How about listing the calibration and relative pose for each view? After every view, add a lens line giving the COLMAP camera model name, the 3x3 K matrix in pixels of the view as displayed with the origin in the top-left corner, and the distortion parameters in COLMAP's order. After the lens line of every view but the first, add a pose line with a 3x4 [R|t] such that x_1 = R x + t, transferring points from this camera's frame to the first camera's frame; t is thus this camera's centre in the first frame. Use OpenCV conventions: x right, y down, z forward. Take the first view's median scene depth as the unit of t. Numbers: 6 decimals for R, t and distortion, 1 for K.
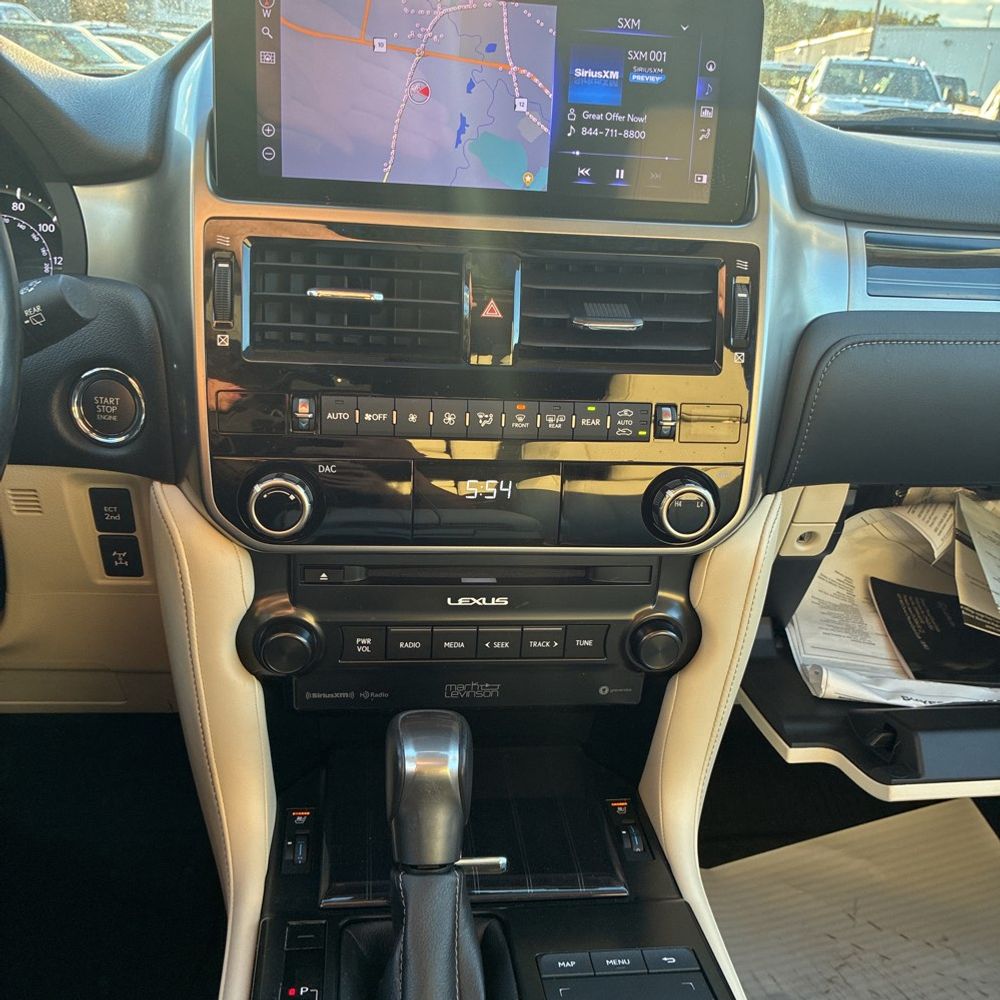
lens RADIAL K [[1006.3, 0, 528.7], [0, 1006.3, 514.0], [0, 0, 1]] dist [0.015294, 0.000000]
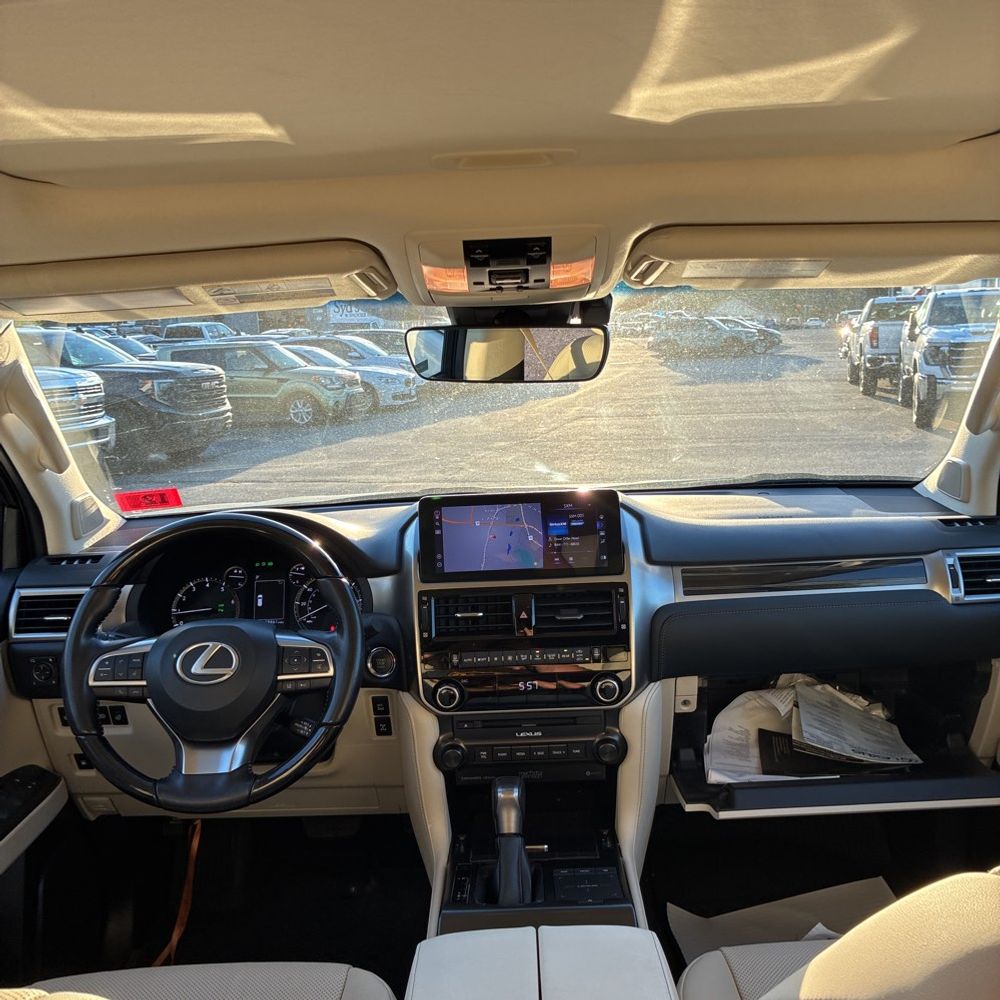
lens RADIAL K [[1006.3, 0, 499.5], [0, 1006.3, 498.3], [0, 0, 1]] dist [0.015294, 0.000000]
pose [[0.979788, -0.094265, -0.176433, 0.382819], [0.047744, 0.966715, -0.251360, 0.153775], [0.194255, 0.237856, 0.951677, -1.537625]]
